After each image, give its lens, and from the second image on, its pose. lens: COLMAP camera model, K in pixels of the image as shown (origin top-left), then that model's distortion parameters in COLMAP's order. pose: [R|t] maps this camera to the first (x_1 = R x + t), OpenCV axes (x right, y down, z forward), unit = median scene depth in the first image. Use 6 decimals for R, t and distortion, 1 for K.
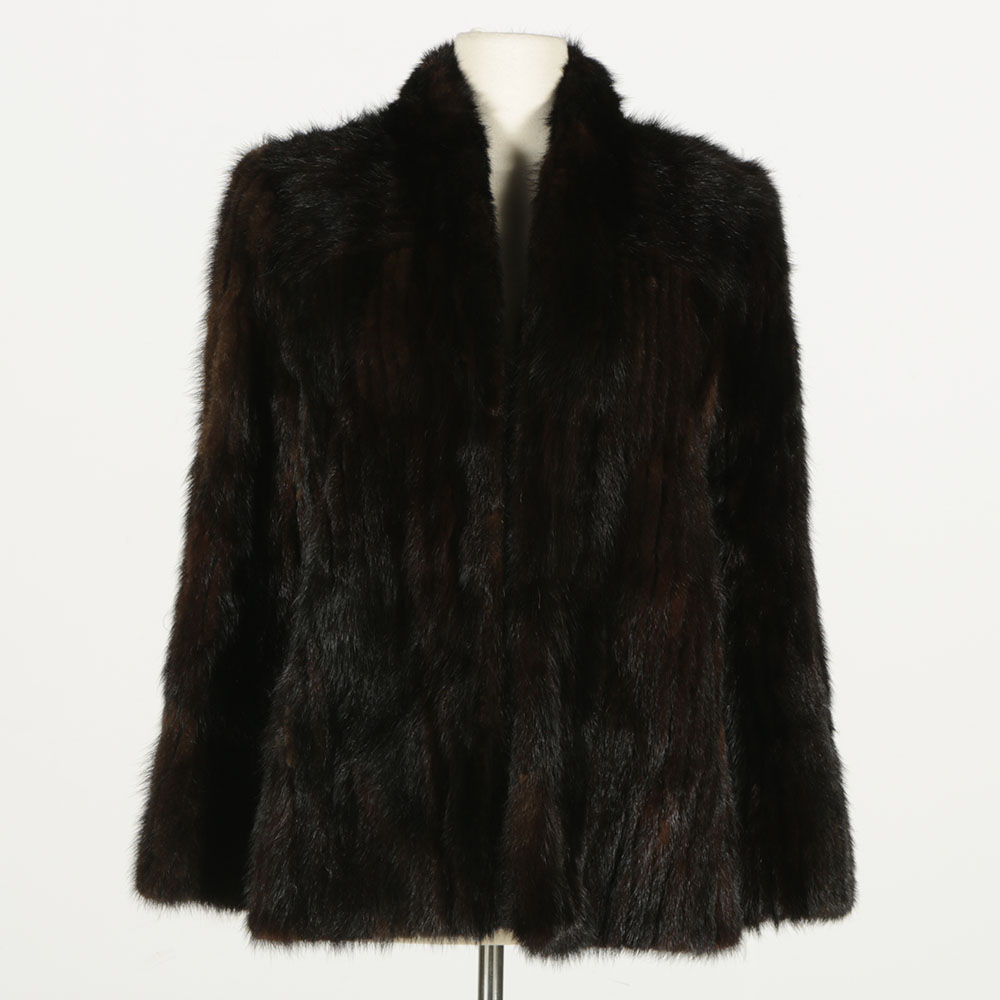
lens RADIAL K [[2700.4, 0, 499.2], [0, 2700.4, 500.1], [0, 0, 1]] dist [0.314985, 0.000000]
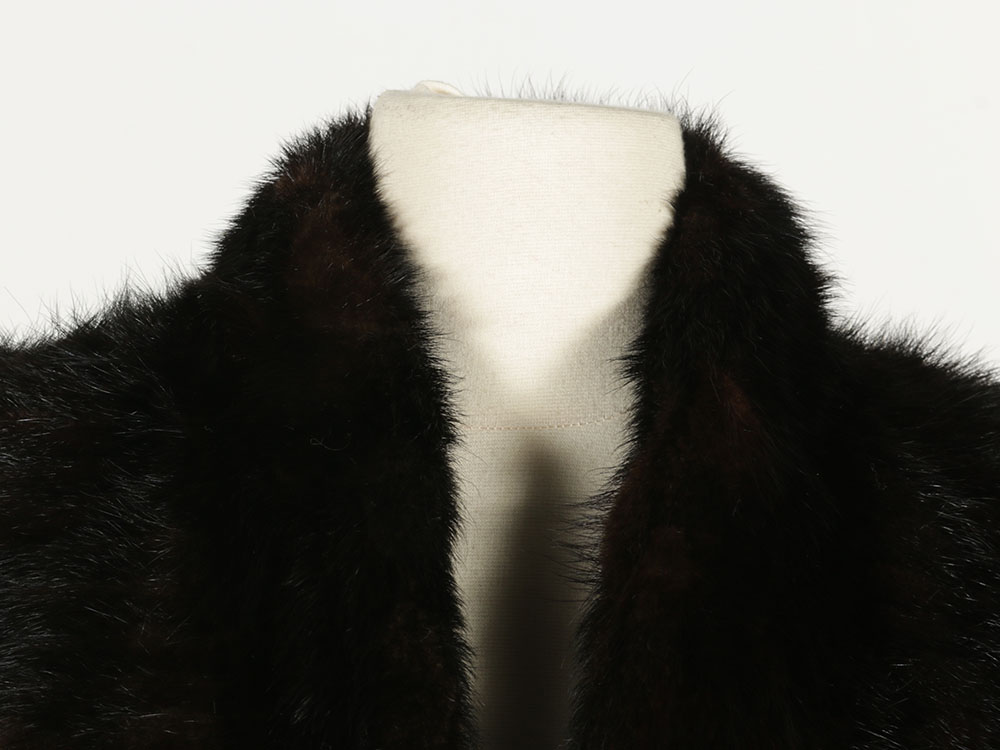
lens RADIAL K [[2479.3, 0, 500.4], [0, 2479.3, 374.6], [0, 0, 1]] dist [-0.136512, 0.000000]
pose [[0.999724, 0.023463, 0.000888, 0.001333], [-0.023467, 0.999709, 0.005670, -0.137636], [-0.000755, -0.005689, 0.999984, 0.678569]]
